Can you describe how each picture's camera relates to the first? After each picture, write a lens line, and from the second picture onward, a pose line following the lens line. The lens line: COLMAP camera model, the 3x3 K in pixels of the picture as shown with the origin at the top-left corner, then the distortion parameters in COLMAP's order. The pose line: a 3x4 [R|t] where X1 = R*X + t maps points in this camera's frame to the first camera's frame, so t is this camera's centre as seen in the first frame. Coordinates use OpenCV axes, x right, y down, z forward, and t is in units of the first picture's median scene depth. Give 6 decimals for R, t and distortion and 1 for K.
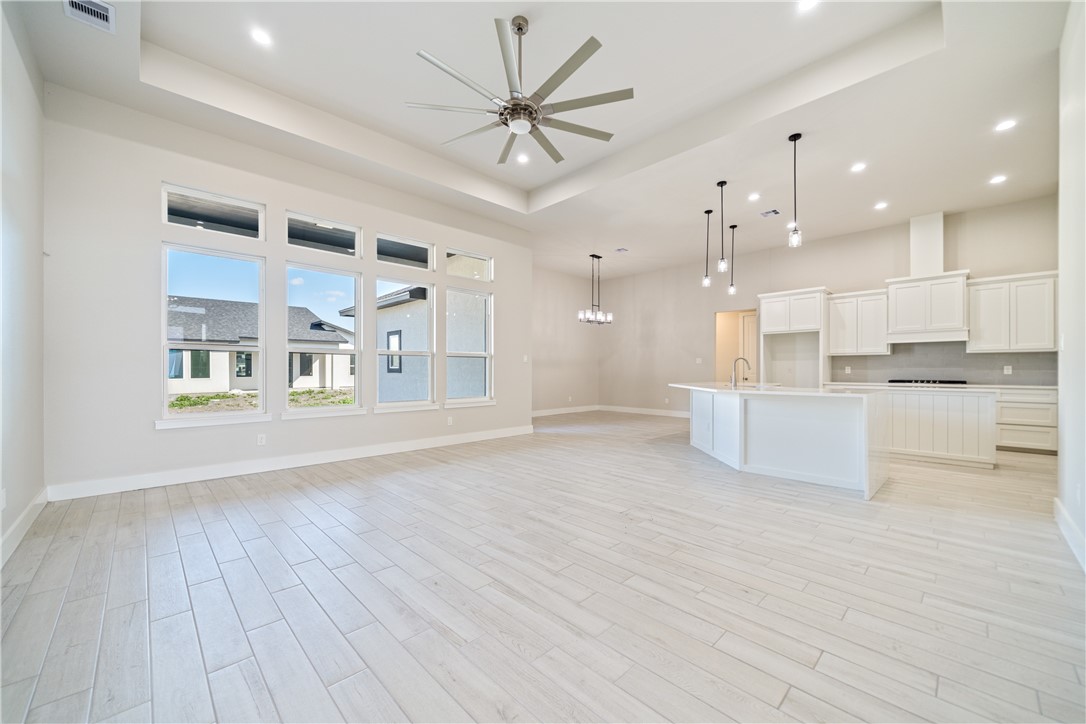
lens RADIAL K [[405.2, 0, 556.5], [0, 405.2, 369.1], [0, 0, 1]] dist [-0.000295, 0.000295]
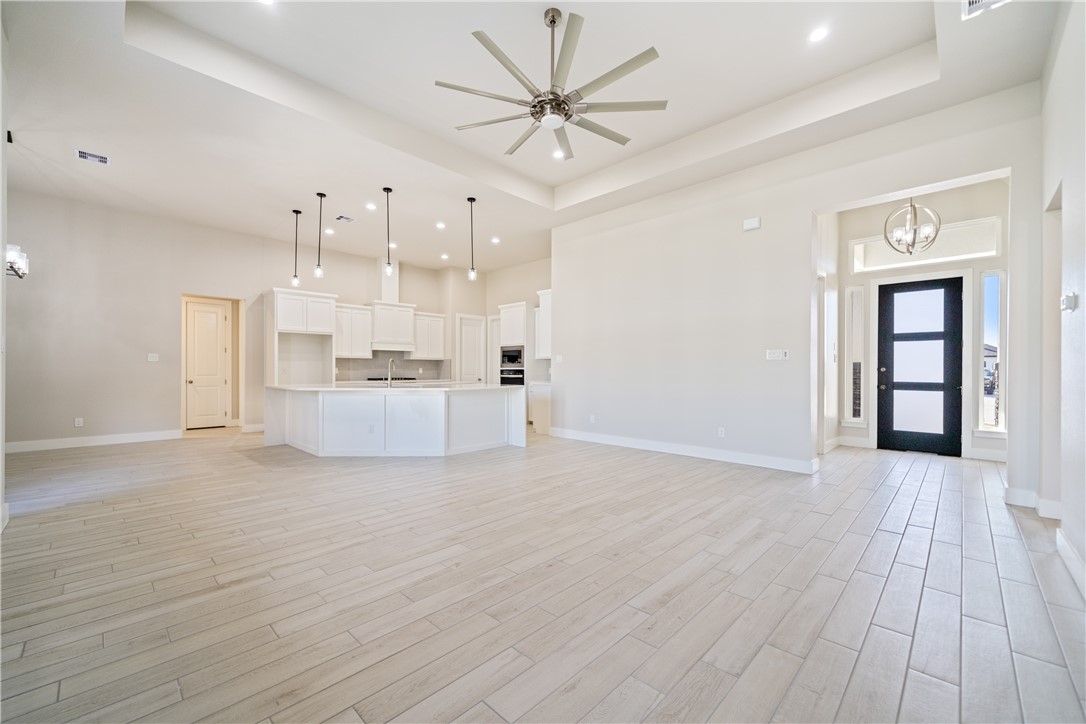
lens RADIAL K [[438.5, 0, 525.9], [0, 438.5, 362.7], [0, 0, 1]] dist [0.000261, -0.000442]
pose [[0.010585, 0.020588, 0.999732, -0.636713], [-0.002581, 0.999785, -0.020562, 0.004626], [-0.999941, -0.002363, 0.010636, 0.590108]]
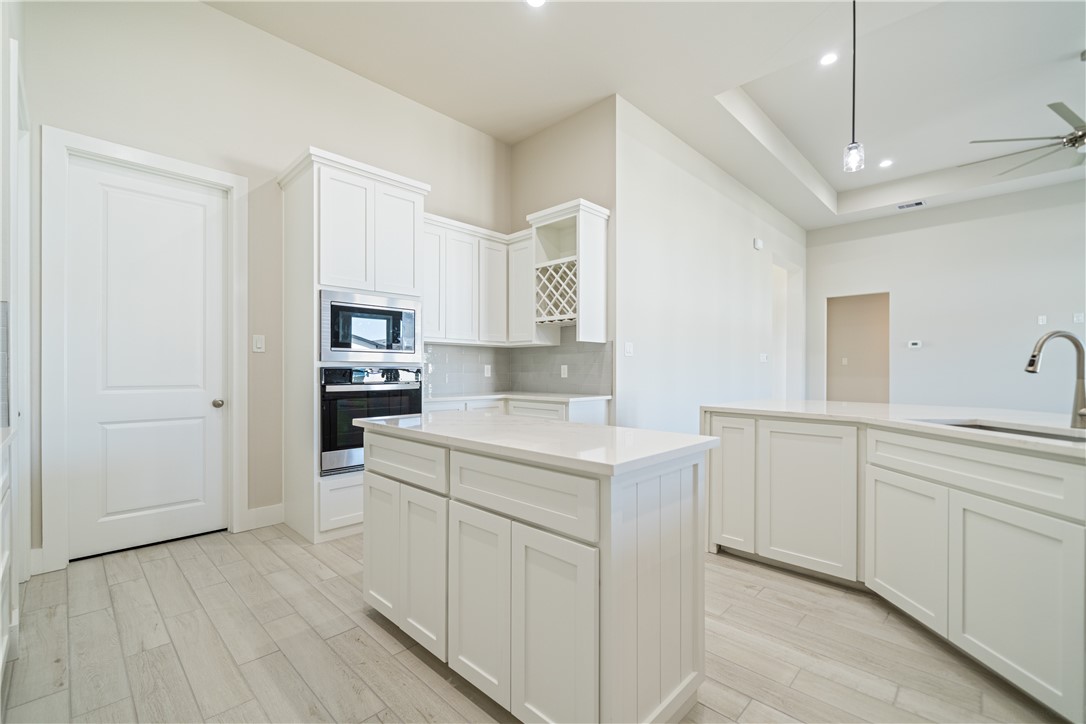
lens RADIAL K [[469.6, 0, 533.5], [0, 469.6, 368.6], [0, 0, 1]] dist [0.001453, 0.001458]
pose [[-0.999858, -0.002576, -0.016627, 0.789305], [-0.002484, 0.999982, -0.005552, 0.001179], [0.016641, -0.005510, -0.999846, 1.235642]]
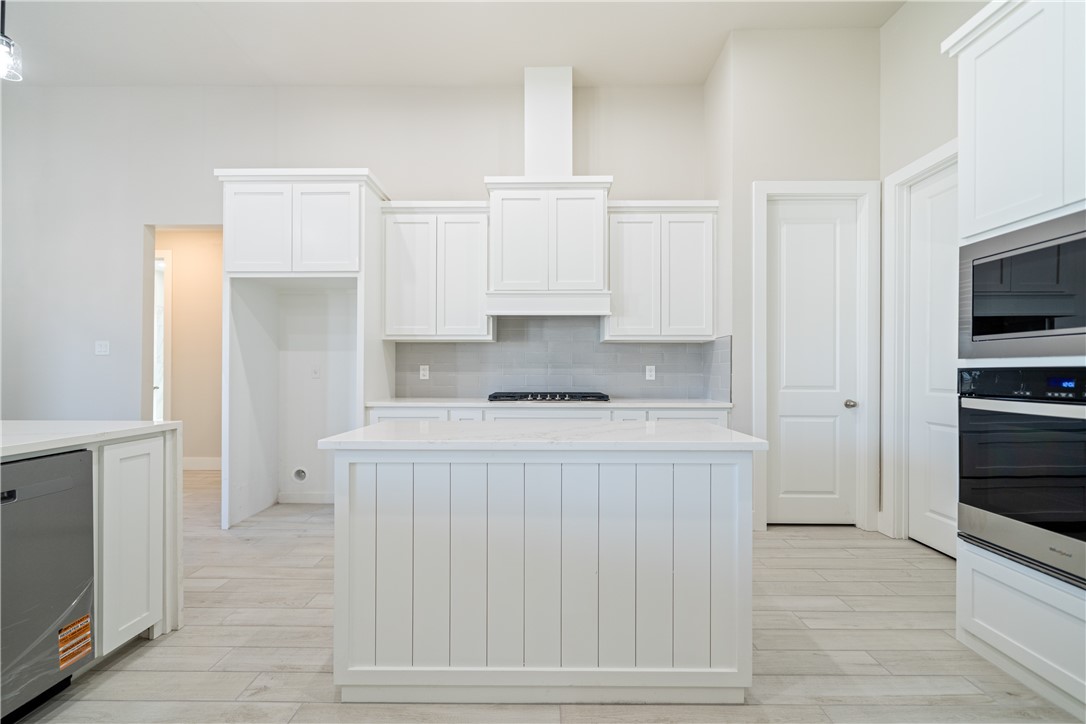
lens RADIAL K [[438.5, 0, 541.6], [0, 438.5, 370.8], [0, 0, 1]] dist [0.000261, -0.000442]
pose [[0.711029, 0.000690, 0.703162, 0.585331], [-0.002413, 0.999996, 0.001458, -0.001099], [-0.703158, -0.002733, 0.711028, 0.691078]]
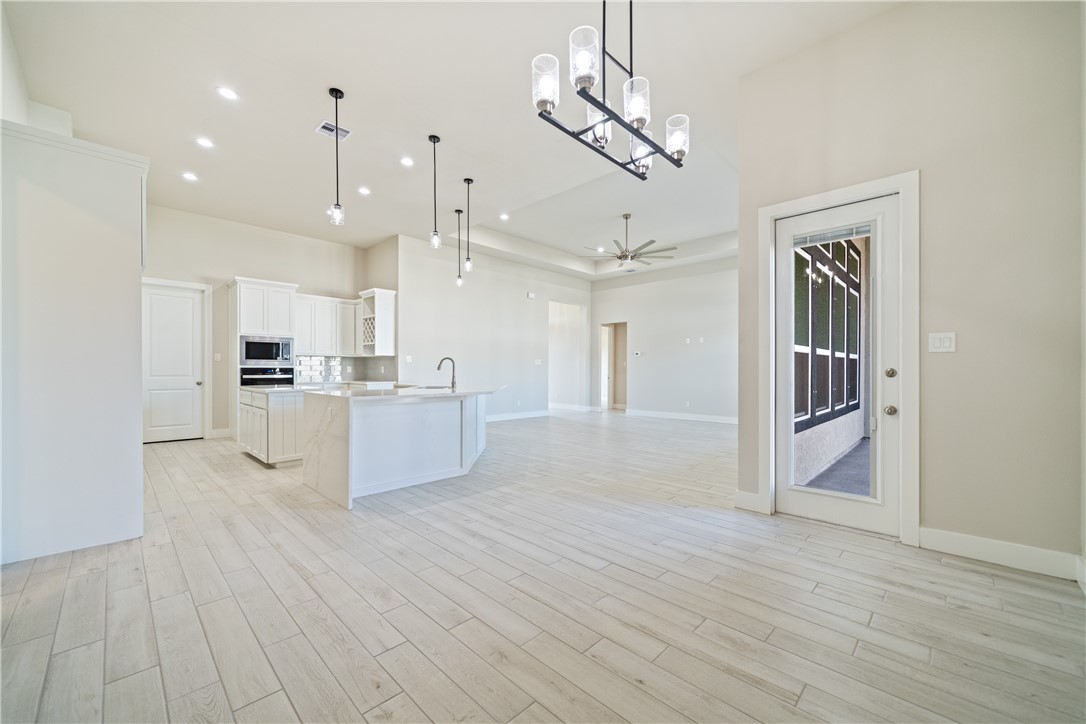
lens RADIAL K [[438.5, 0, 545.8], [0, 438.5, 368.9], [0, 0, 1]] dist [0.000261, -0.000442]
pose [[-0.999822, -0.004983, -0.018224, 0.216611], [-0.004931, 0.999984, -0.002881, 0.000171], [0.018238, -0.002791, -0.999830, 1.901343]]
